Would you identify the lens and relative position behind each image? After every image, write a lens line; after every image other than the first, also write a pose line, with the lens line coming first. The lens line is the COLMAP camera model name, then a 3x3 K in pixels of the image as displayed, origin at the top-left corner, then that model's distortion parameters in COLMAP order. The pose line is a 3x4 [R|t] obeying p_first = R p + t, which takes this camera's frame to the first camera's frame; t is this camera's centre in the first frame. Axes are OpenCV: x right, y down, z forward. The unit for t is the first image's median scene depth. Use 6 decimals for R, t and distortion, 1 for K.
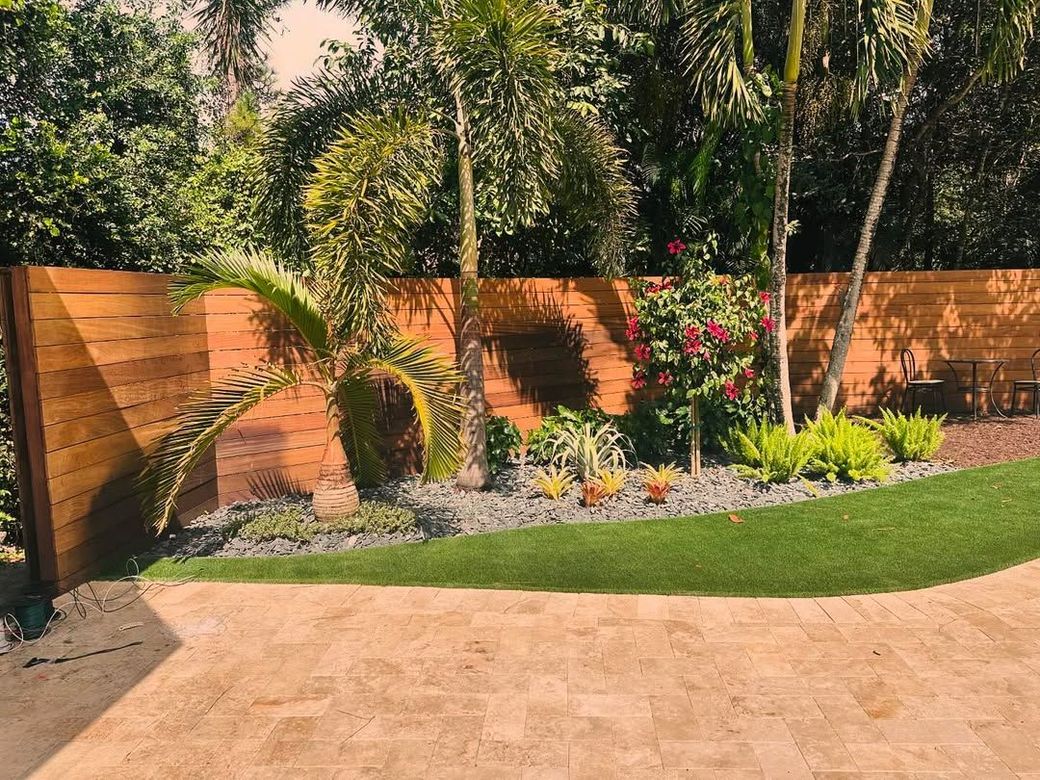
lens RADIAL K [[736.2, 0, 521.0], [0, 736.2, 395.1], [0, 0, 1]] dist [0.004044, -0.005563]
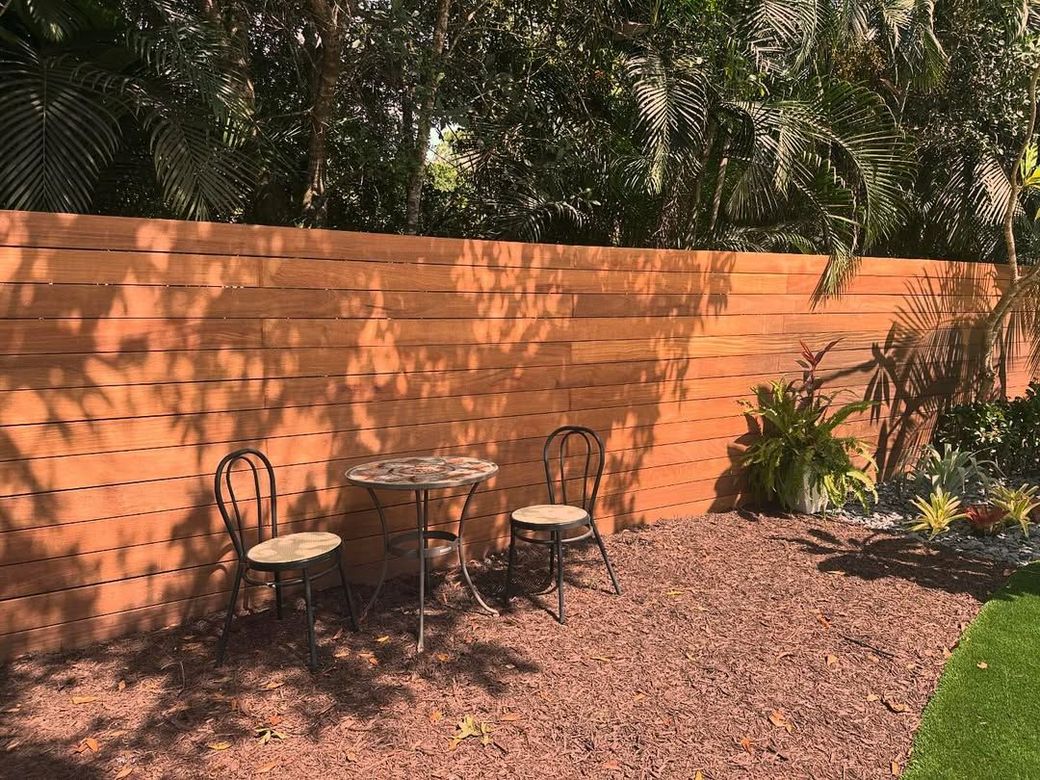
lens RADIAL K [[736.2, 0, 521.5], [0, 736.2, 389.4], [0, 0, 1]] dist [0.004044, -0.005563]
pose [[0.833772, -0.036633, 0.550893, 0.426206], [0.028666, 0.999323, 0.023065, -0.090885], [-0.551365, -0.003439, 0.834257, 0.620893]]
